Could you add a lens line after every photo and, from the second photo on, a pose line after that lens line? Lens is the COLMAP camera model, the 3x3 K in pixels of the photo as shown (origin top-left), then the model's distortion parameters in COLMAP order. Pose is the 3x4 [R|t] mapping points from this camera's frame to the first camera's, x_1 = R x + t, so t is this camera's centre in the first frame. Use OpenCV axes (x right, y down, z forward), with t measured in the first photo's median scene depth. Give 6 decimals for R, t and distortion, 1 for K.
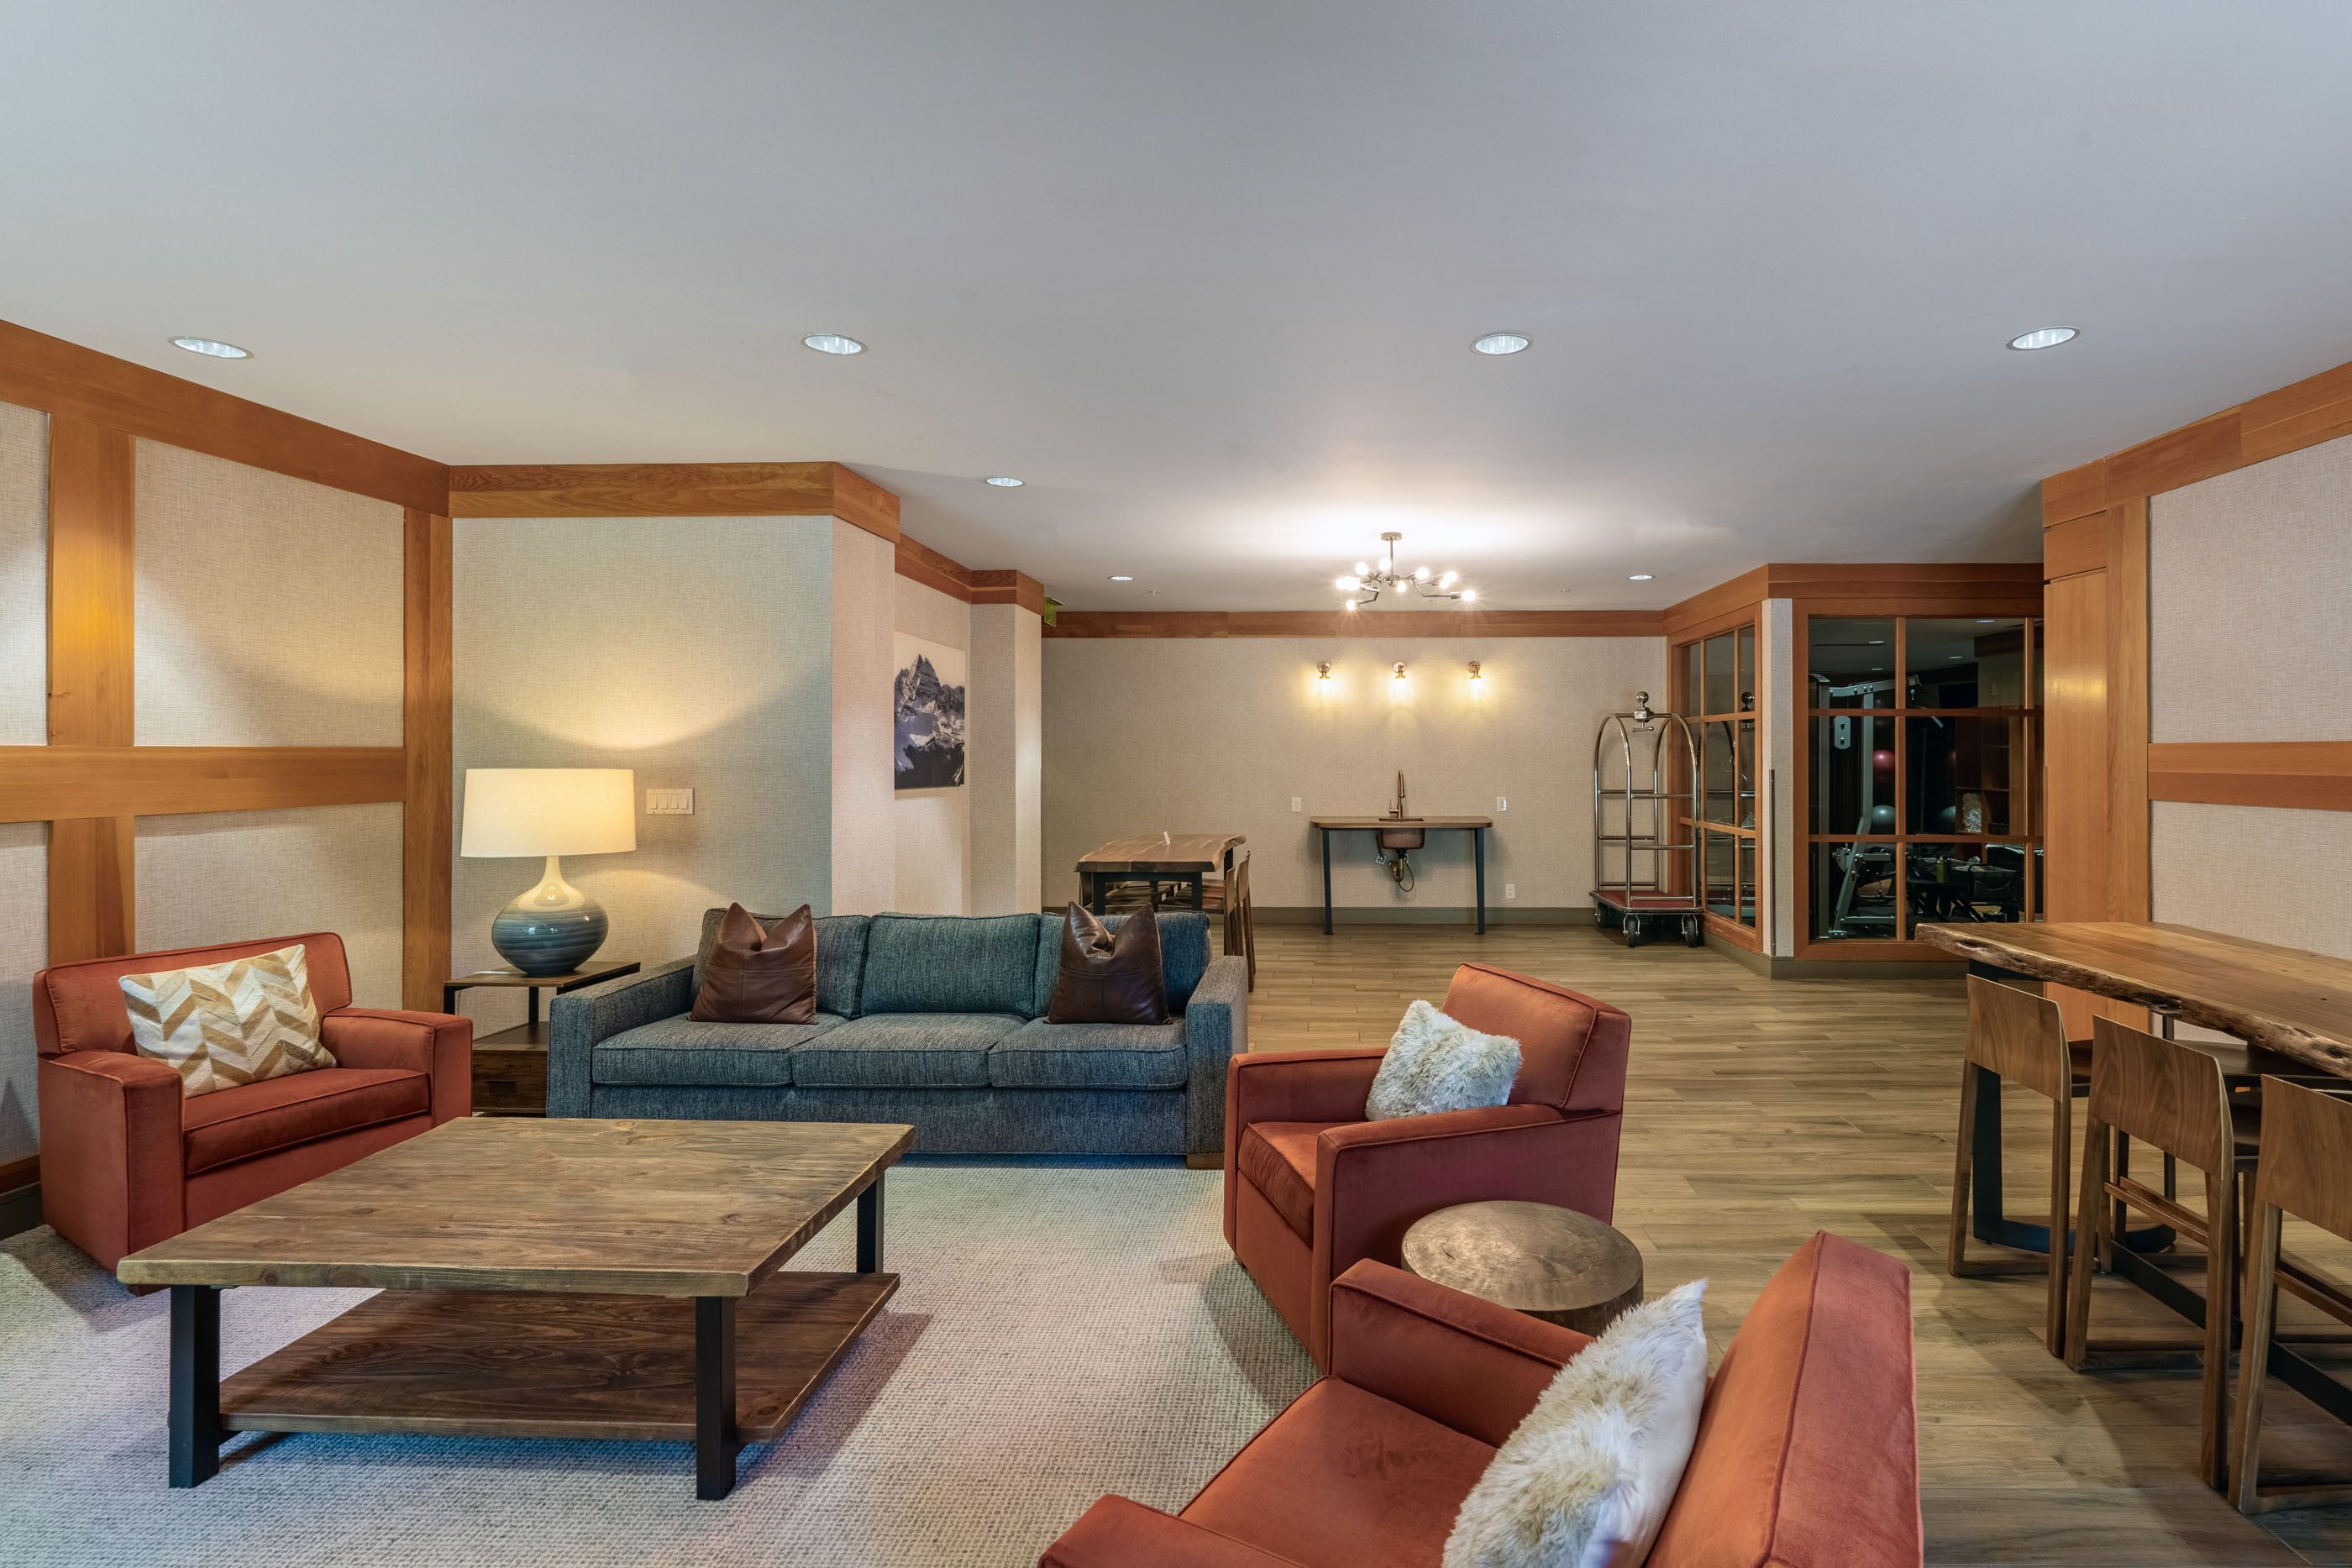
lens RADIAL K [[1083.2, 0, 1176.0], [0, 1083.2, 747.9], [0, 0, 1]] dist [-0.002544, -0.000706]
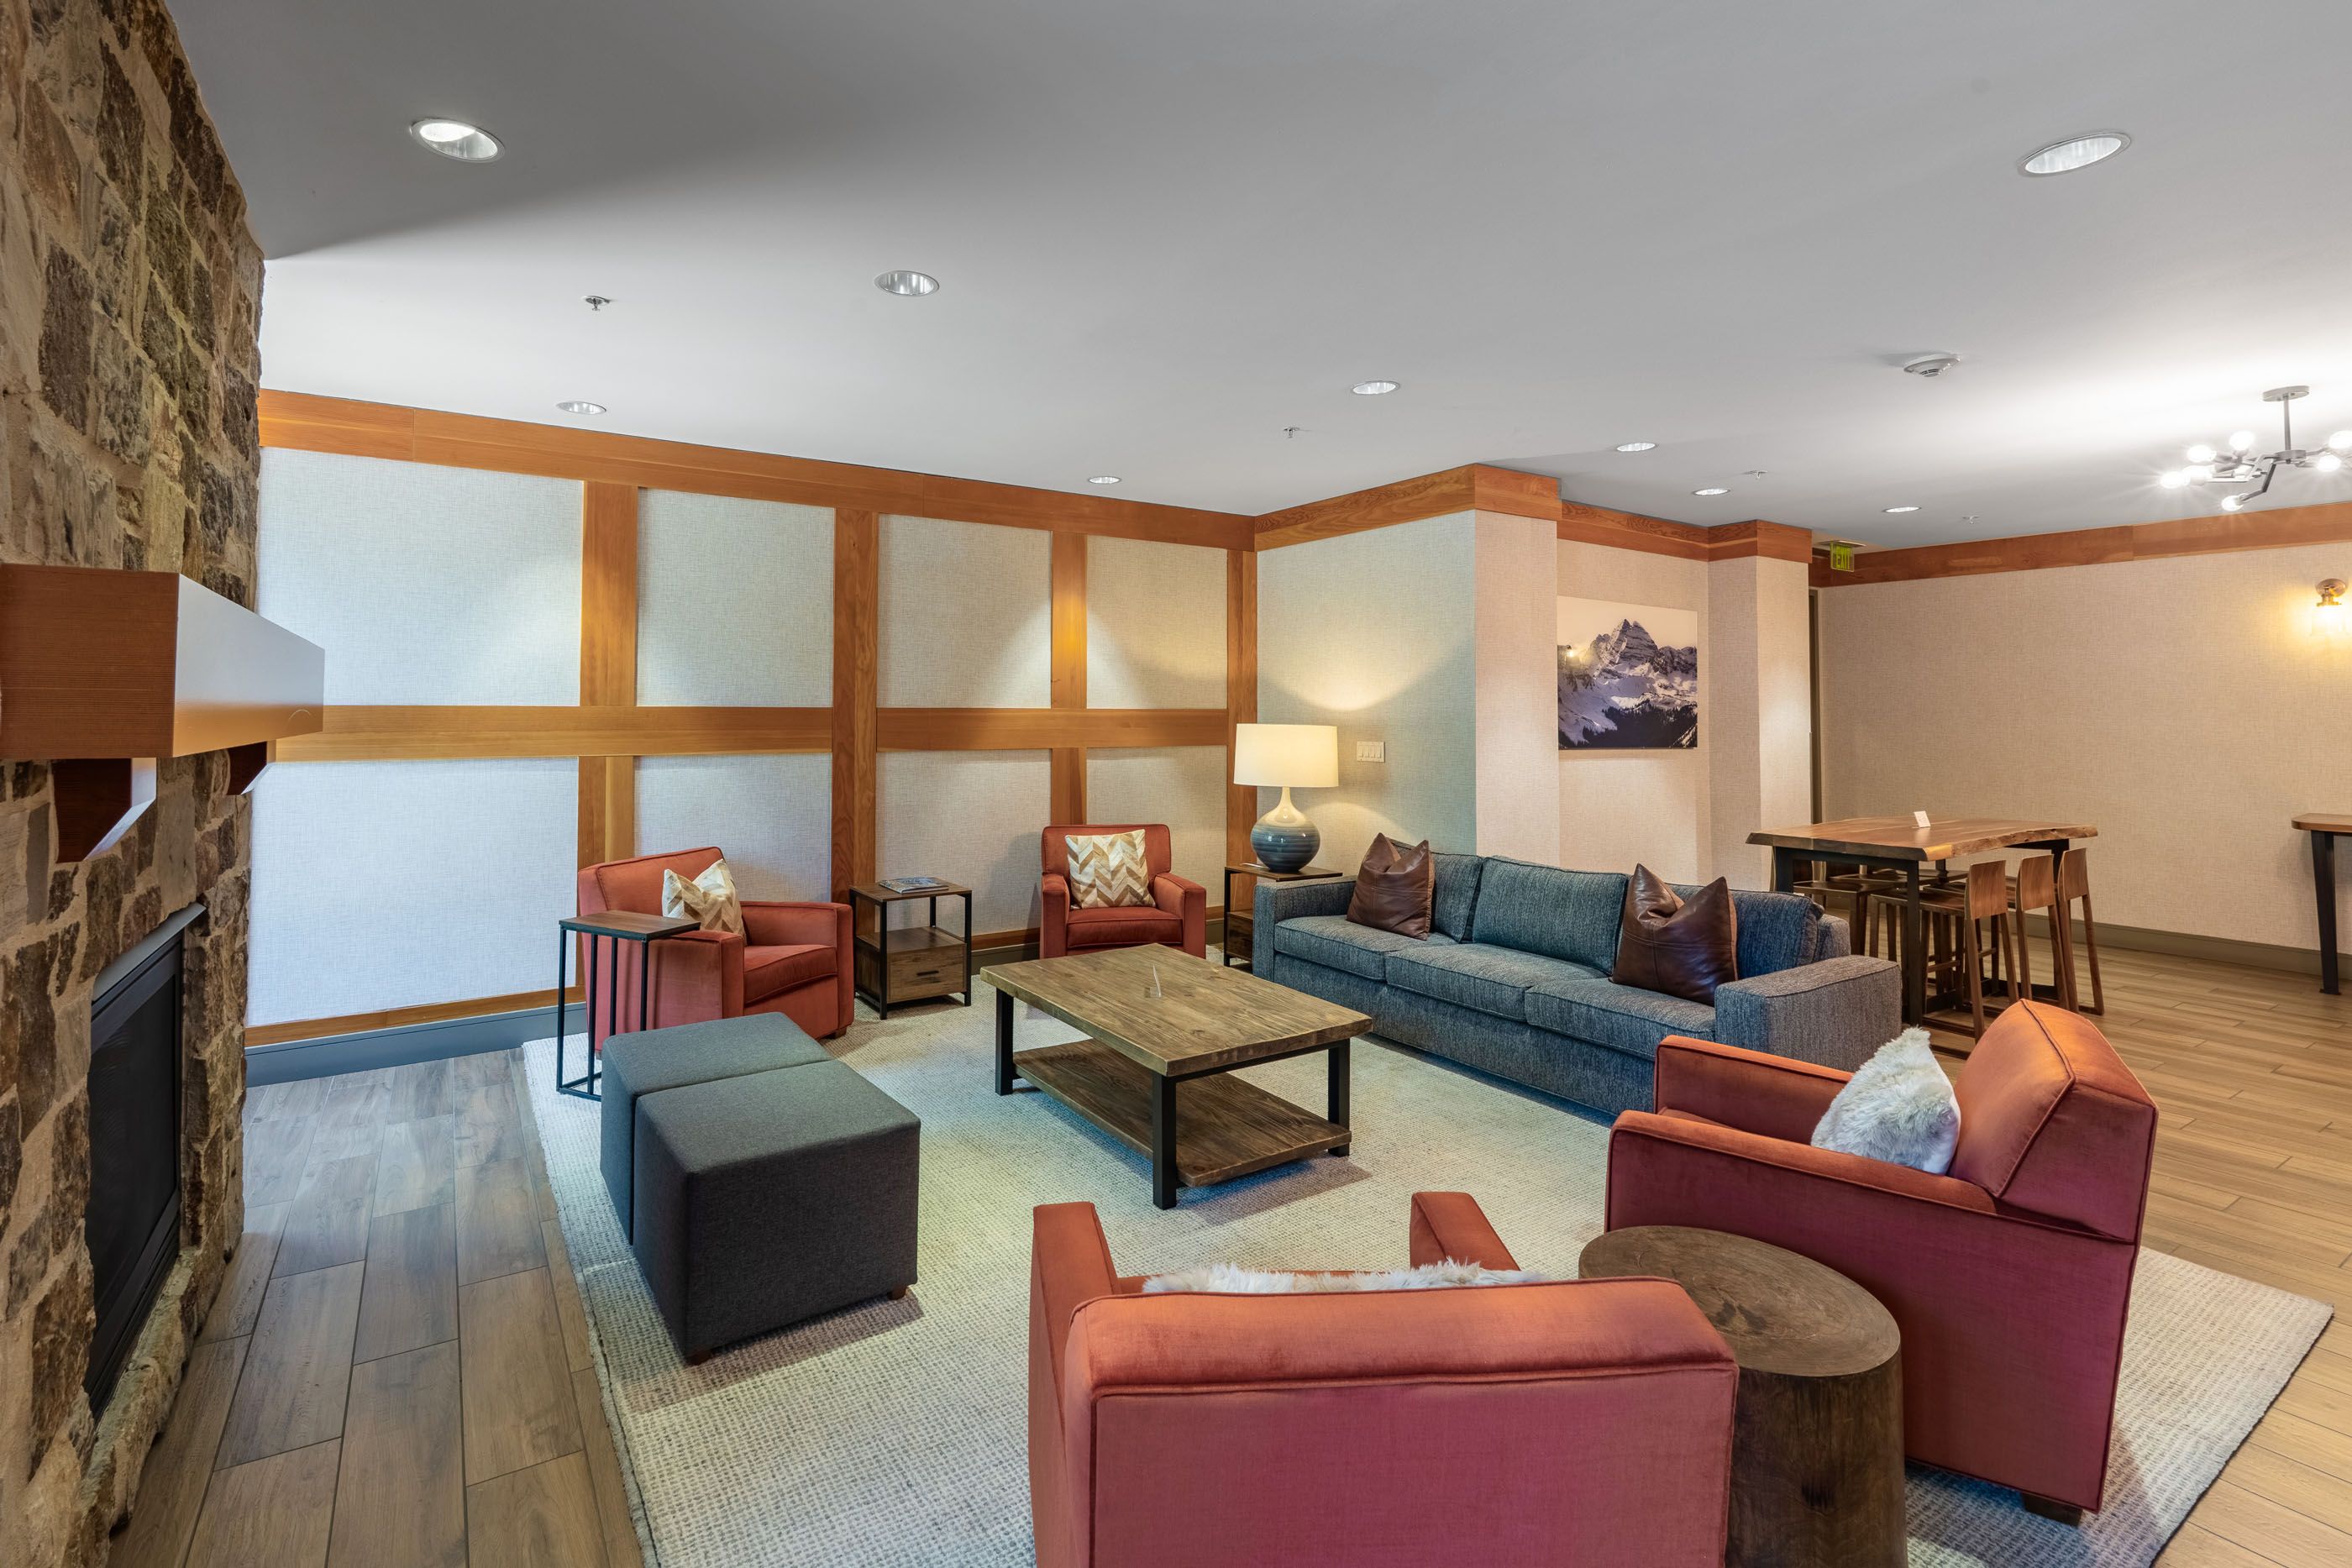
lens RADIAL K [[1078.0, 0, 1175.3], [0, 1078.0, 684.6], [0, 0, 1]] dist [-0.000818, -0.000126]
pose [[0.572288, -0.018525, -0.819843, 0.488041], [-0.000448, 0.999738, -0.022902, -0.000370], [0.820052, 0.013474, 0.572130, 0.086444]]
